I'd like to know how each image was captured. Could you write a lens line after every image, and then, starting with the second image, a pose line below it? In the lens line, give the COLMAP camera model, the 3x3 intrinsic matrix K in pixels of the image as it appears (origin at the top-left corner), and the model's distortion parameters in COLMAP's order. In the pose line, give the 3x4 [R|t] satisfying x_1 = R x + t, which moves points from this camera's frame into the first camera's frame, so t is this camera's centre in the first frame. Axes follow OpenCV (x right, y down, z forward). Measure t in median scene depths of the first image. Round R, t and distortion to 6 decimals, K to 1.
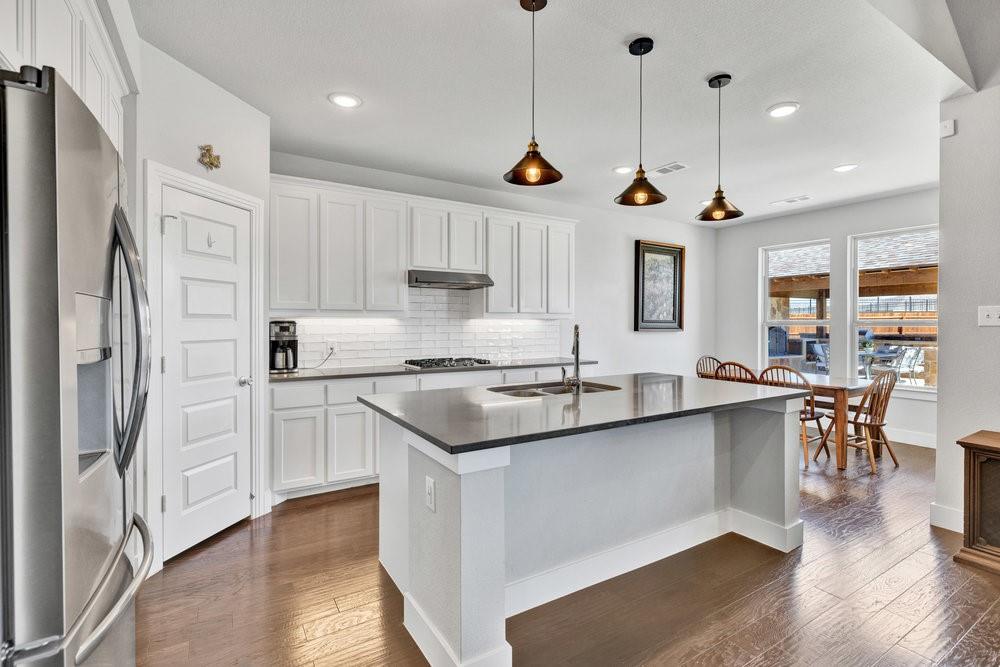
lens RADIAL K [[467.5, 0, 513.8], [0, 467.5, 325.9], [0, 0, 1]] dist [0.002861, 0.000256]
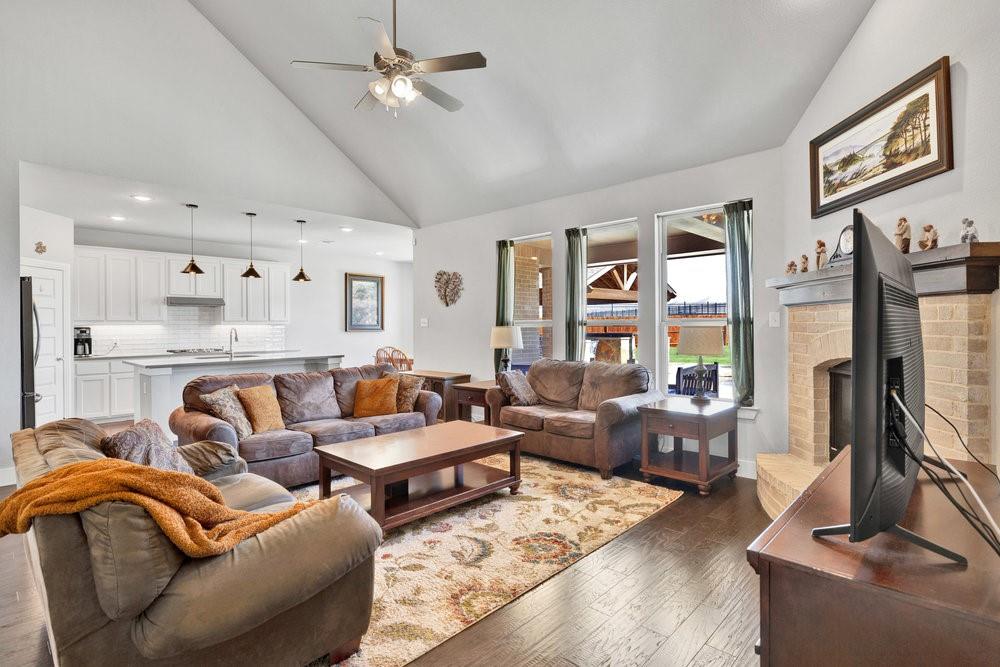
lens RADIAL K [[498.2, 0, 490.7], [0, 498.2, 324.6], [0, 0, 1]] dist [-0.000680, 0.000068]
pose [[0.972135, -0.008537, 0.234267, 0.485297], [0.010688, 0.999912, -0.007914, 0.008689], [-0.234179, 0.010197, 0.972140, -1.019261]]
